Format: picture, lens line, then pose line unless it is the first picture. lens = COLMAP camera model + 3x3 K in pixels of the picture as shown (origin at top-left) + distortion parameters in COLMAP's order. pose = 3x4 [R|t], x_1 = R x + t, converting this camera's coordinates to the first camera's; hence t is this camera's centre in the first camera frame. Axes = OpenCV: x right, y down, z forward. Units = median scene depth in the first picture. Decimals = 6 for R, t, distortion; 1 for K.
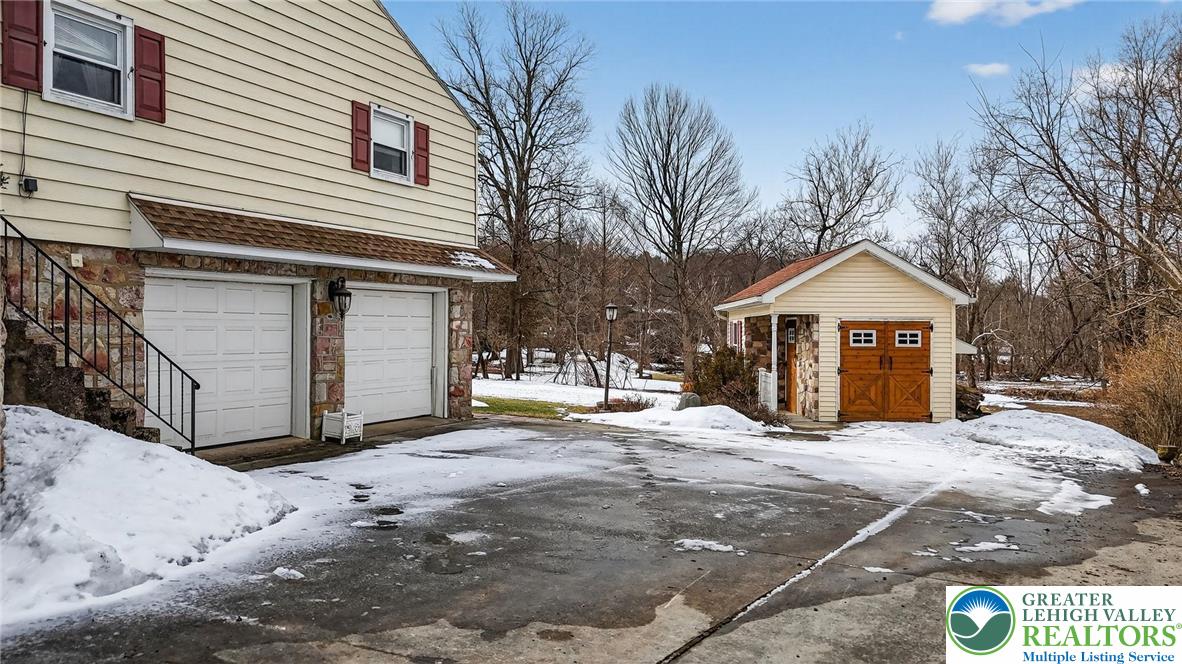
lens RADIAL K [[858.4, 0, 591.0], [0, 858.4, 332.0], [0, 0, 1]] dist [0.087694, -0.084951]
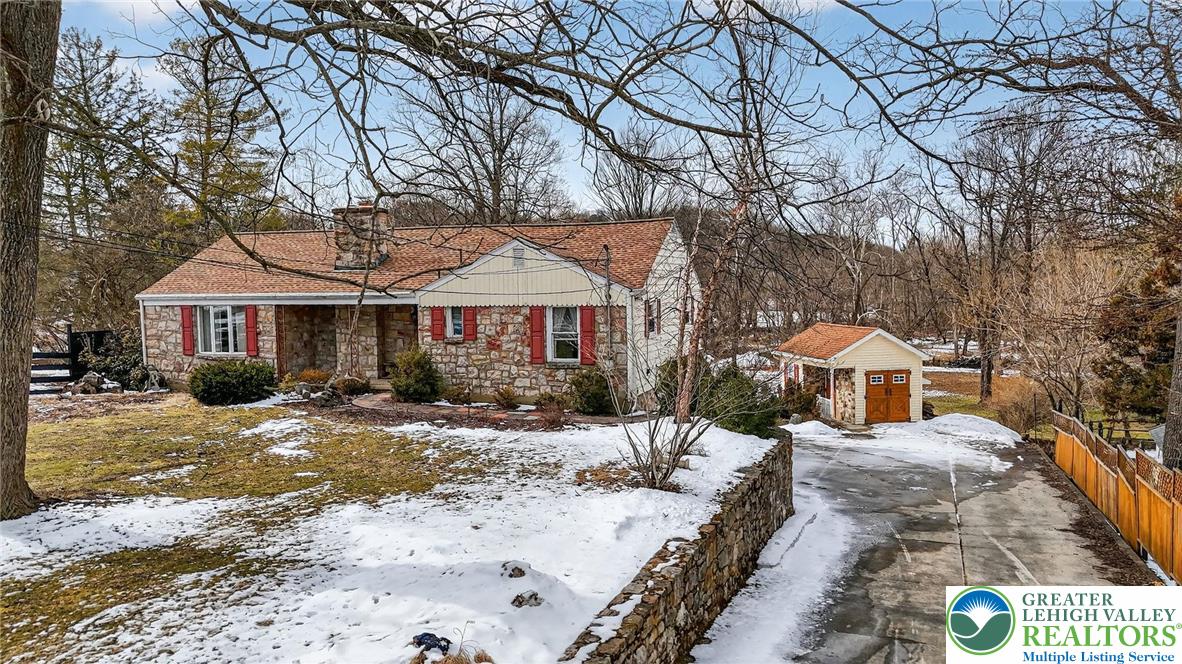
lens RADIAL K [[888.6, 0, 589.0], [0, 888.6, 336.0], [0, 0, 1]] dist [0.073721, -0.060605]
pose [[0.987151, -0.032937, 0.156357, -0.612007], [0.024245, 0.998070, 0.057173, -0.215617], [-0.157938, -0.052648, 0.986045, -0.829126]]
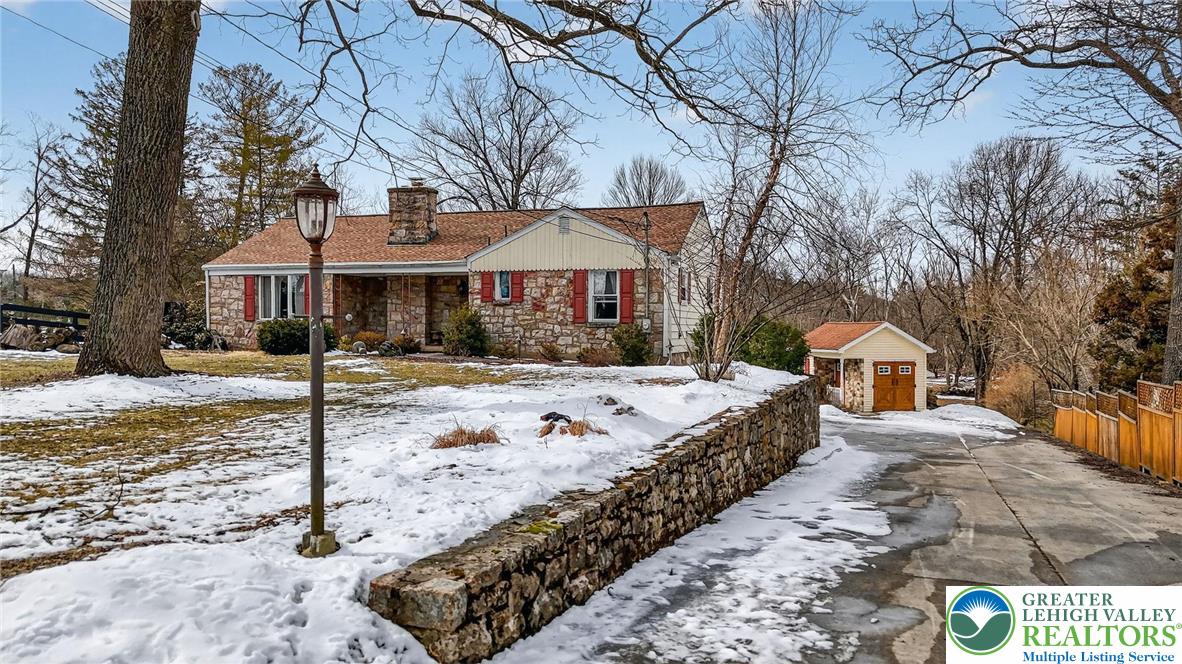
lens RADIAL K [[858.4, 0, 591.0], [0, 858.4, 332.0], [0, 0, 1]] dist [0.087694, -0.084951]
pose [[0.987094, -0.005590, 0.160046, -0.684716], [0.004874, 0.999976, 0.004871, -0.094541], [-0.160070, -0.004029, 0.987097, -0.886697]]
